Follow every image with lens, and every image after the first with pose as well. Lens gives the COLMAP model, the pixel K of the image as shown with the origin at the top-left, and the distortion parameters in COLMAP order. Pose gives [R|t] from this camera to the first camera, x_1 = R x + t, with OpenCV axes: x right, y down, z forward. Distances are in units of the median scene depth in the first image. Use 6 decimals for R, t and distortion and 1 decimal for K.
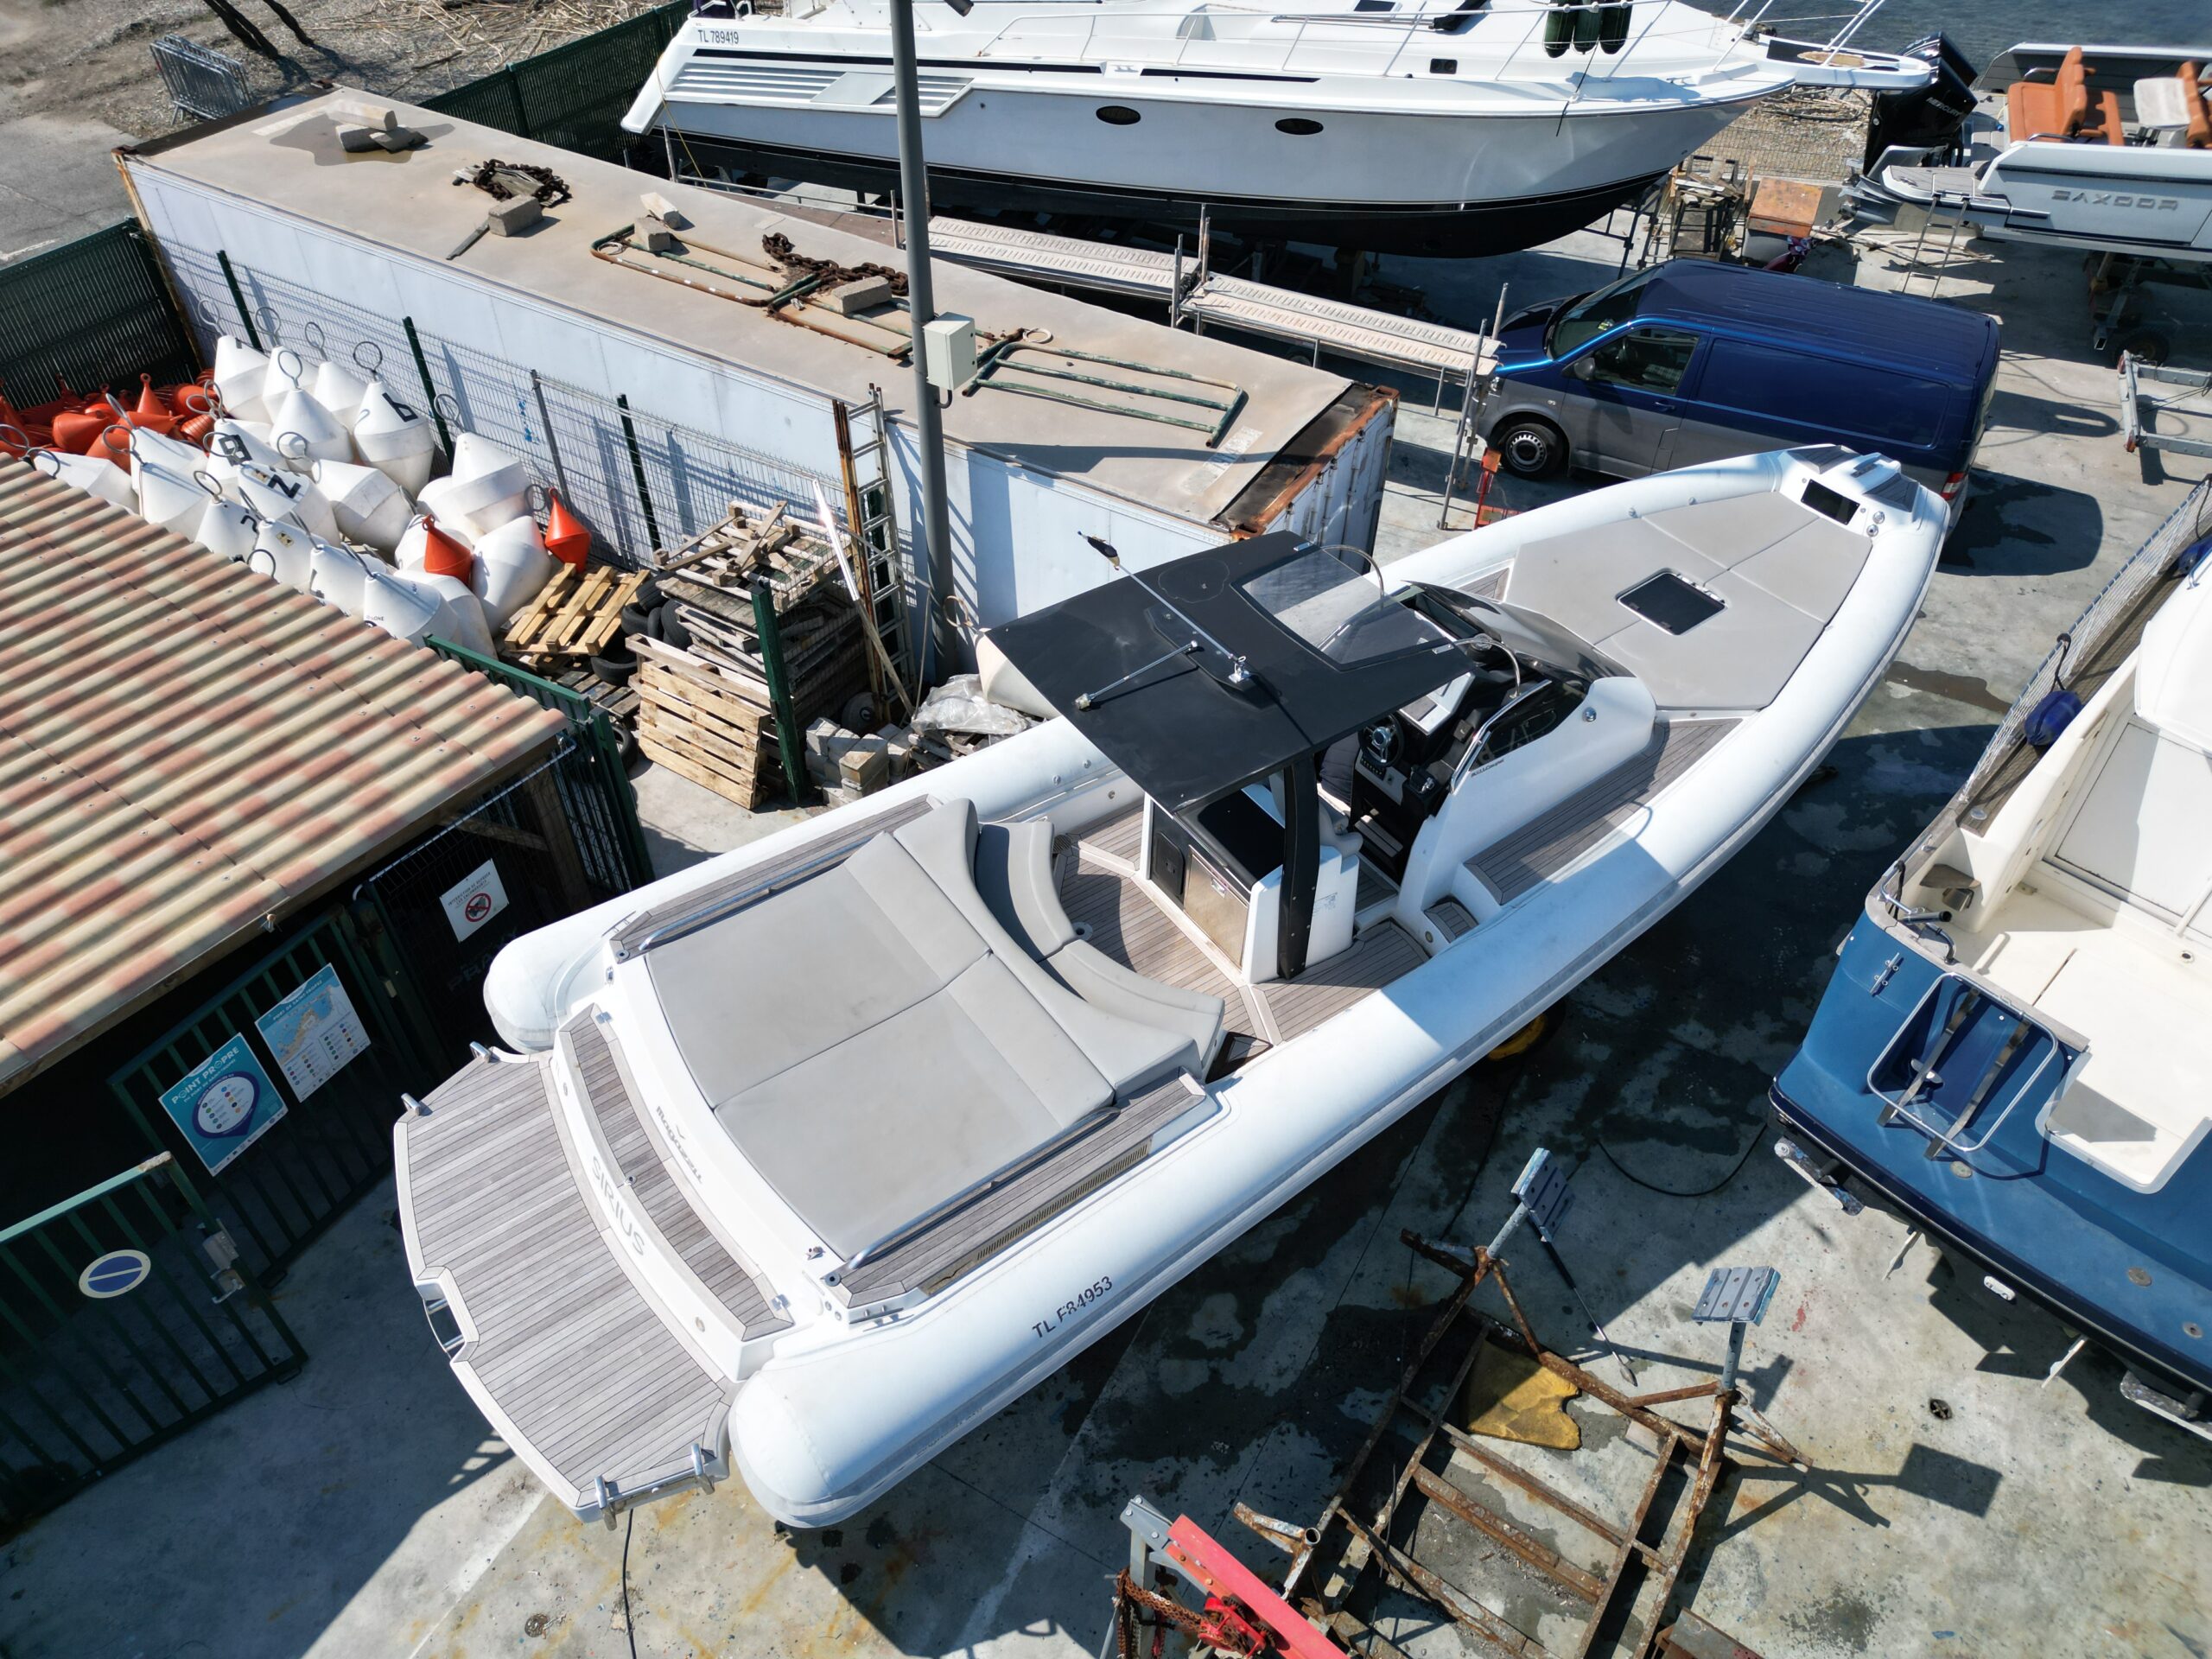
lens RADIAL K [[1545.8, 0, 1100.7], [0, 1545.8, 834.9], [0, 0, 1]] dist [0.046588, -0.038217]
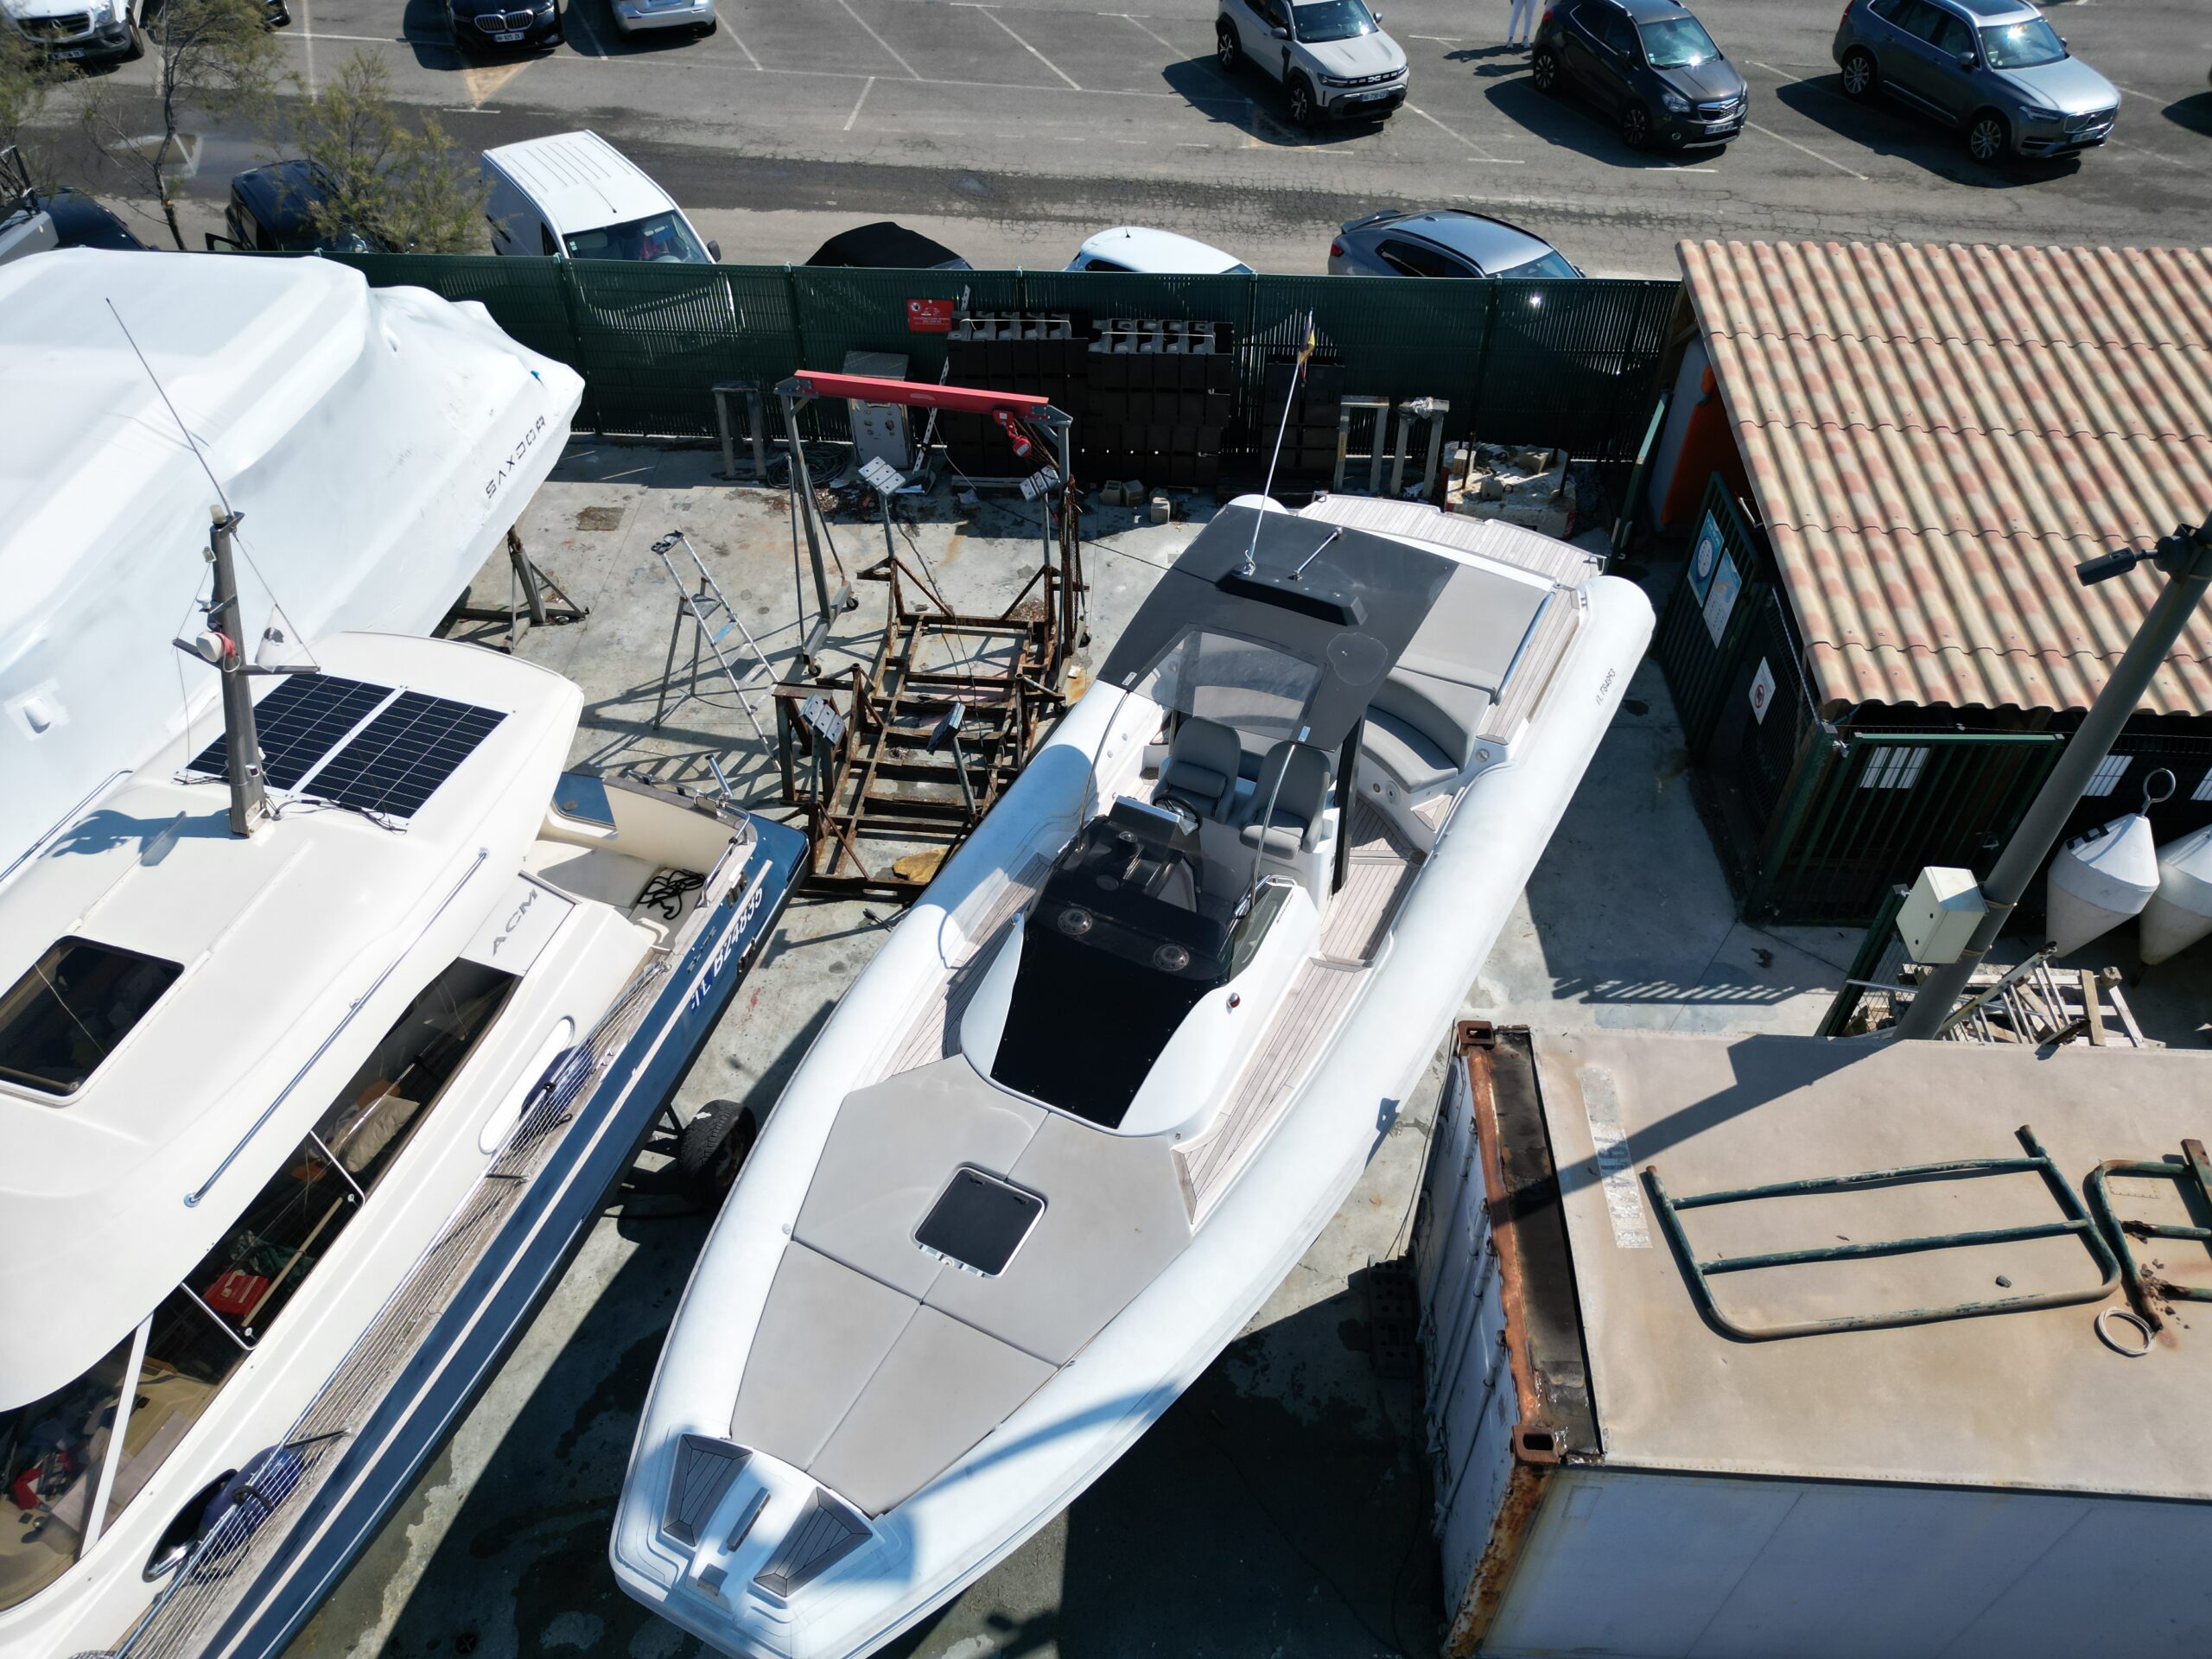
lens RADIAL K [[1545.8, 0, 1100.7], [0, 1545.8, 834.9], [0, 0, 1]] dist [0.046588, -0.038217]
pose [[-0.884740, 0.329785, -0.329358, 0.466023], [-0.316286, 0.094226, 0.943973, -0.842687], [0.342342, 0.939342, 0.020940, 0.763346]]
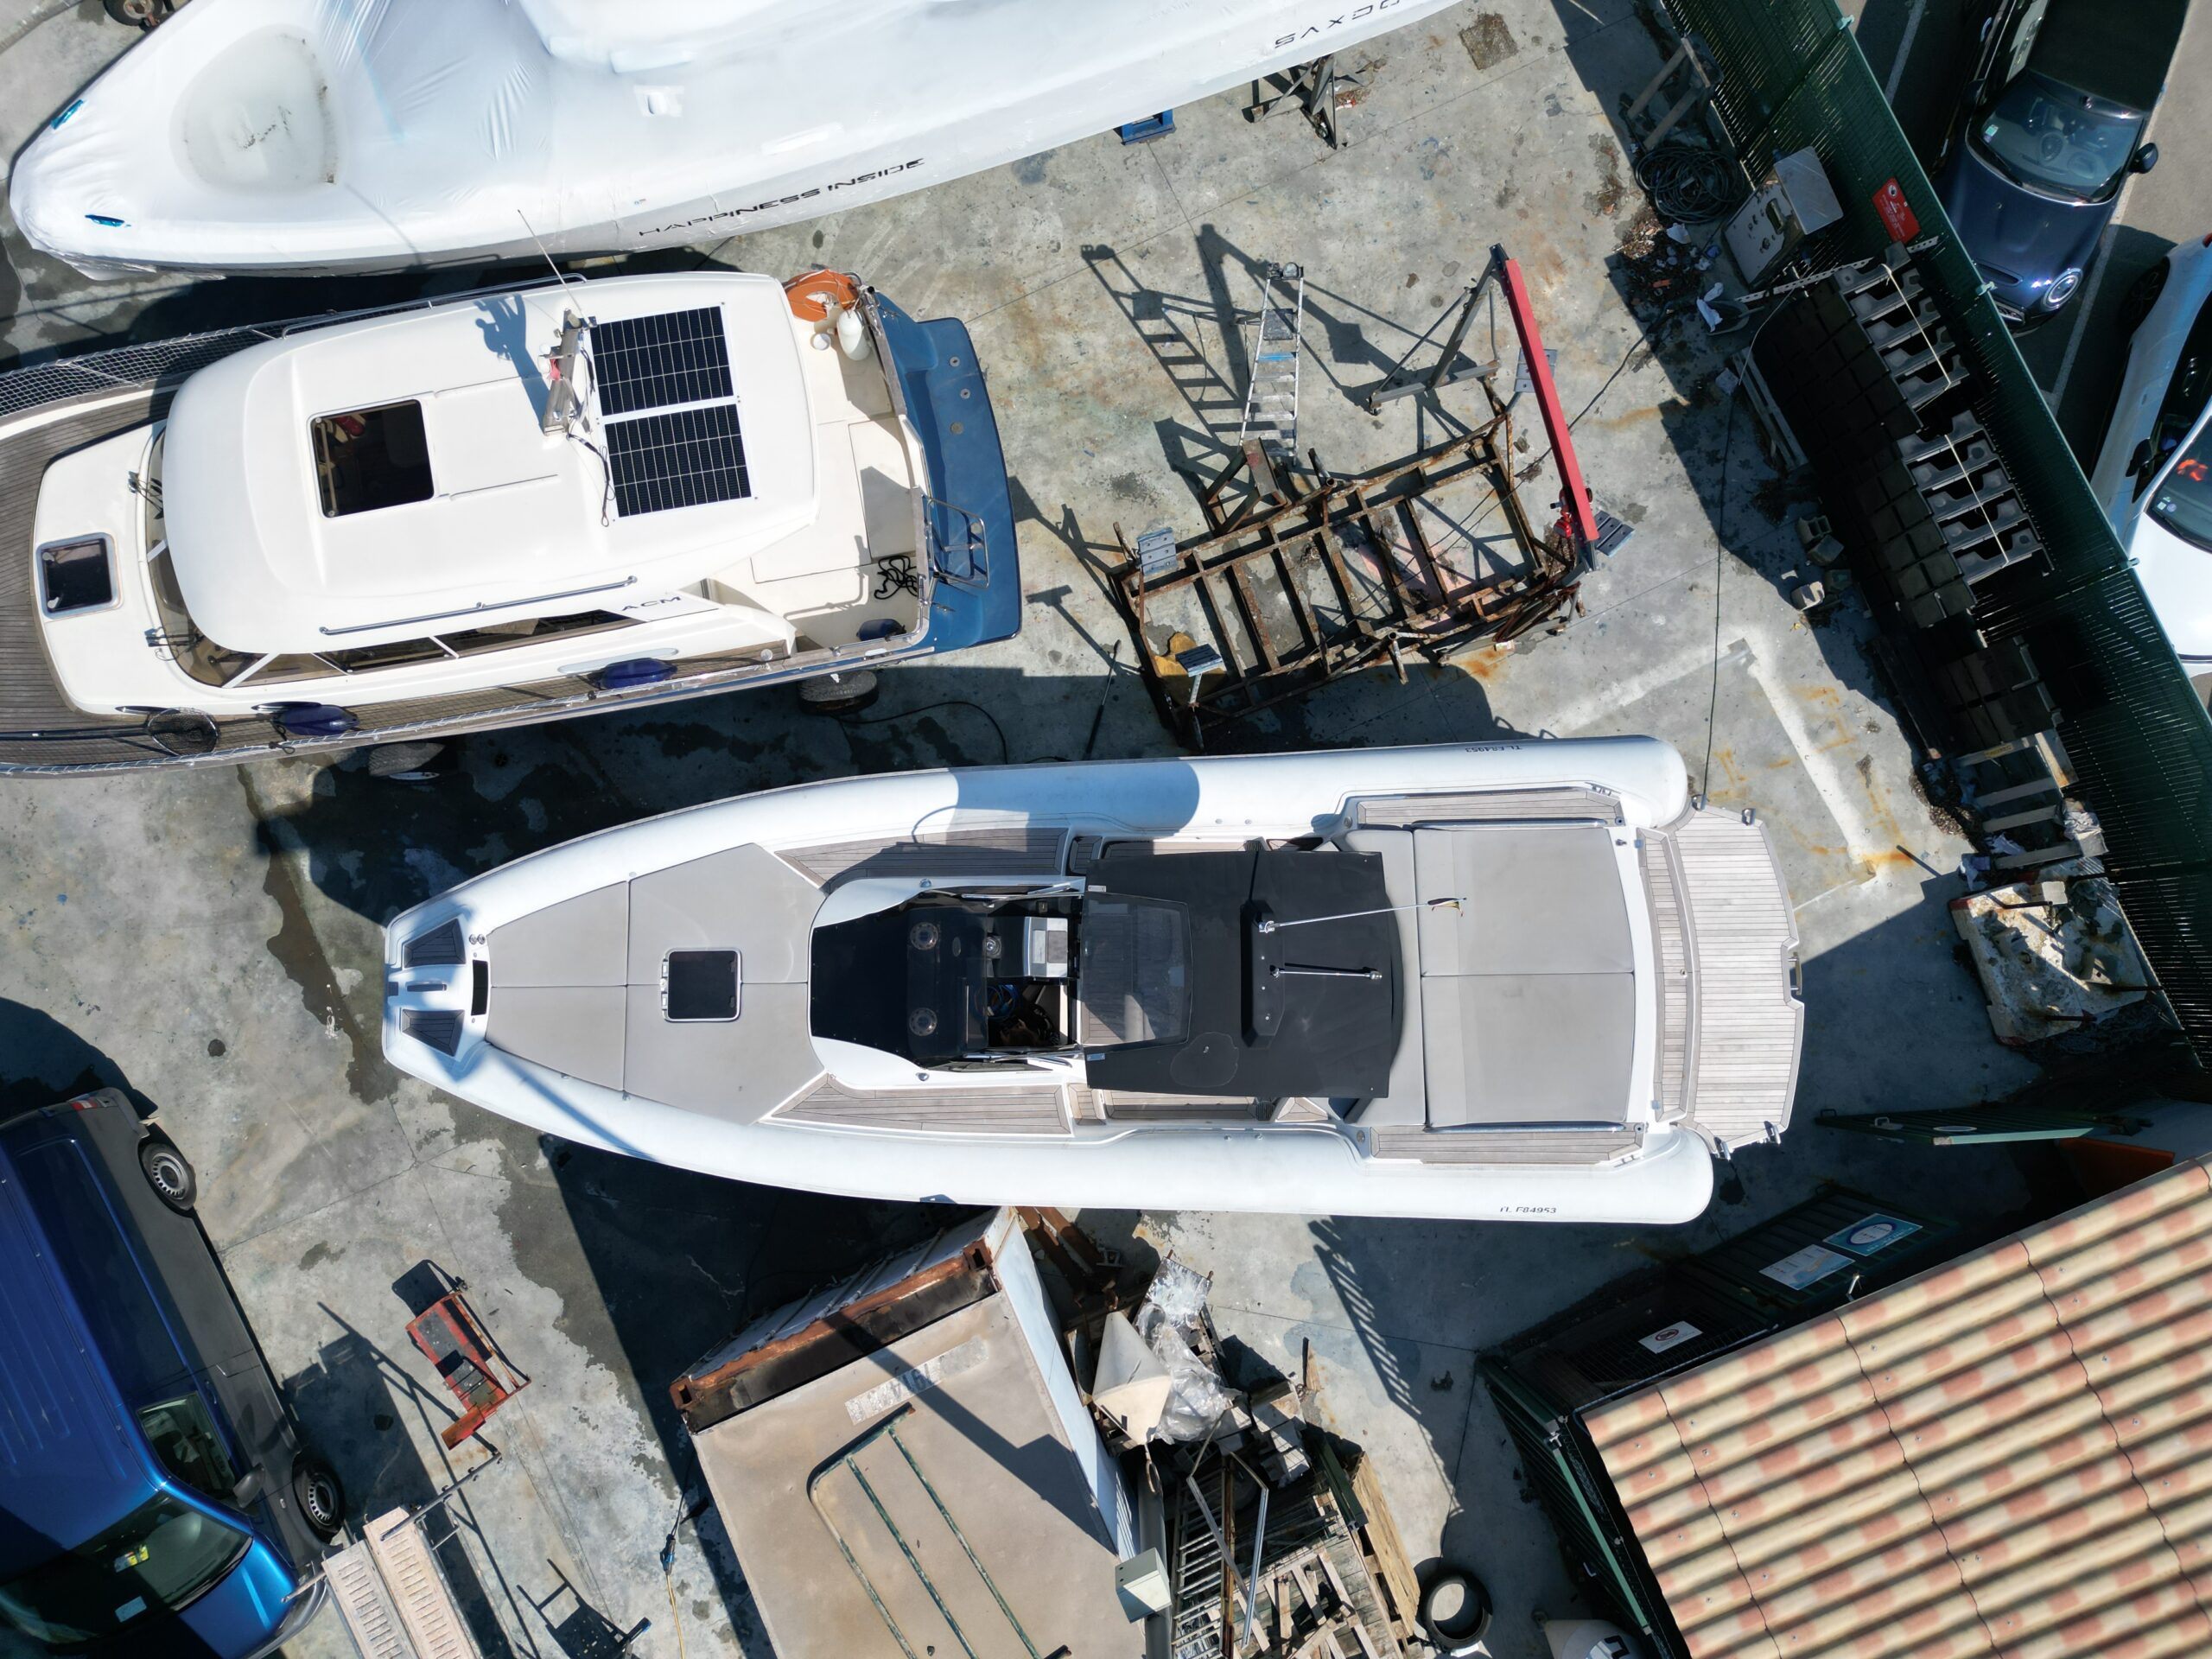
lens RADIAL K [[1534.9, 0, 1104.6], [0, 1534.9, 826.6], [0, 0, 1]] dist [0.068667, -0.082042]
pose [[-0.824150, -0.563908, 0.052770, 0.125560], [0.384515, -0.488679, 0.783161, -0.784934], [-0.415843, 0.665733, 0.619576, 0.111441]]
